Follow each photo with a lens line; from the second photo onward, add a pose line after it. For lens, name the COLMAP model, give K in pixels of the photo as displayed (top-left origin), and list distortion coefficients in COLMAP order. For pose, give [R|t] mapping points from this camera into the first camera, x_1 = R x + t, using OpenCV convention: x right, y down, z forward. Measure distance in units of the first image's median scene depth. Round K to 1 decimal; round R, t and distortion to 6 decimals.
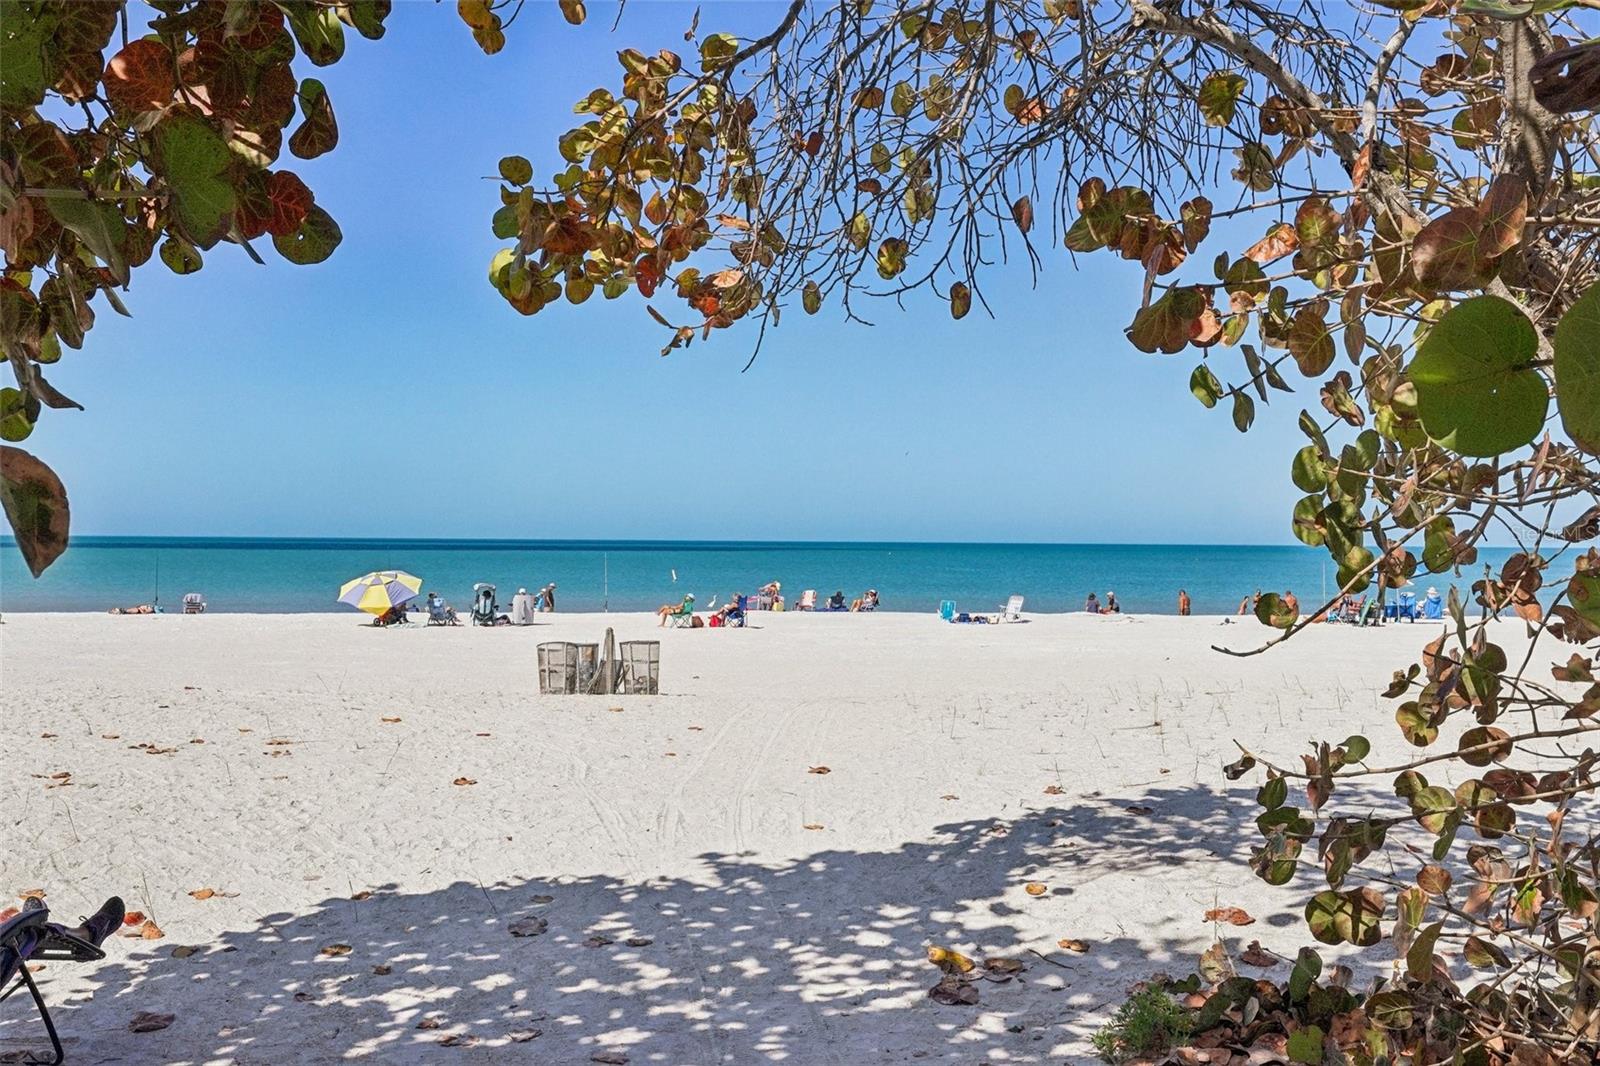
lens RADIAL K [[1523.7, 0, 800.0], [0, 1523.7, 533.4], [0, 0, 1]] dist [-0.000873, 0.000000]
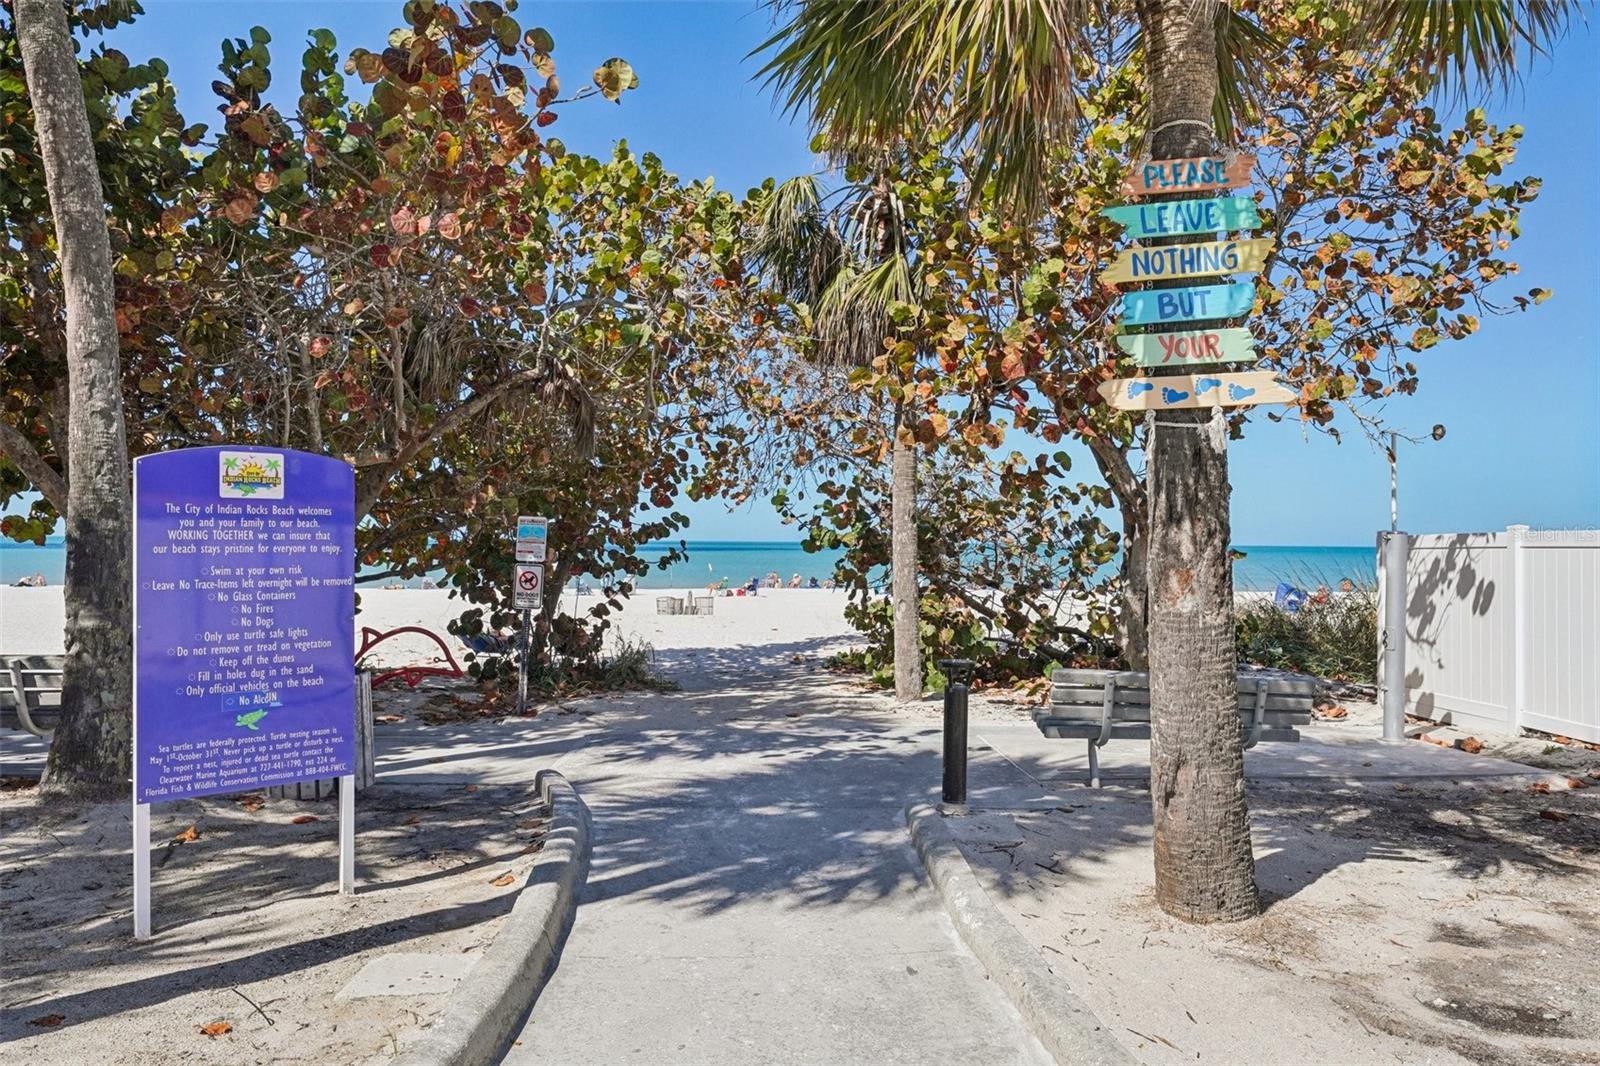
lens RADIAL K [[1158.7, 0, 800.6], [0, 1158.7, 534.7], [0, 0, 1]] dist [-0.001398, -0.000656]
pose [[0.999993, 0.001416, -0.003509, 0.017963], [-0.001420, 0.999998, -0.001228, -0.007067], [0.003507, 0.001233, 0.999993, -0.321234]]
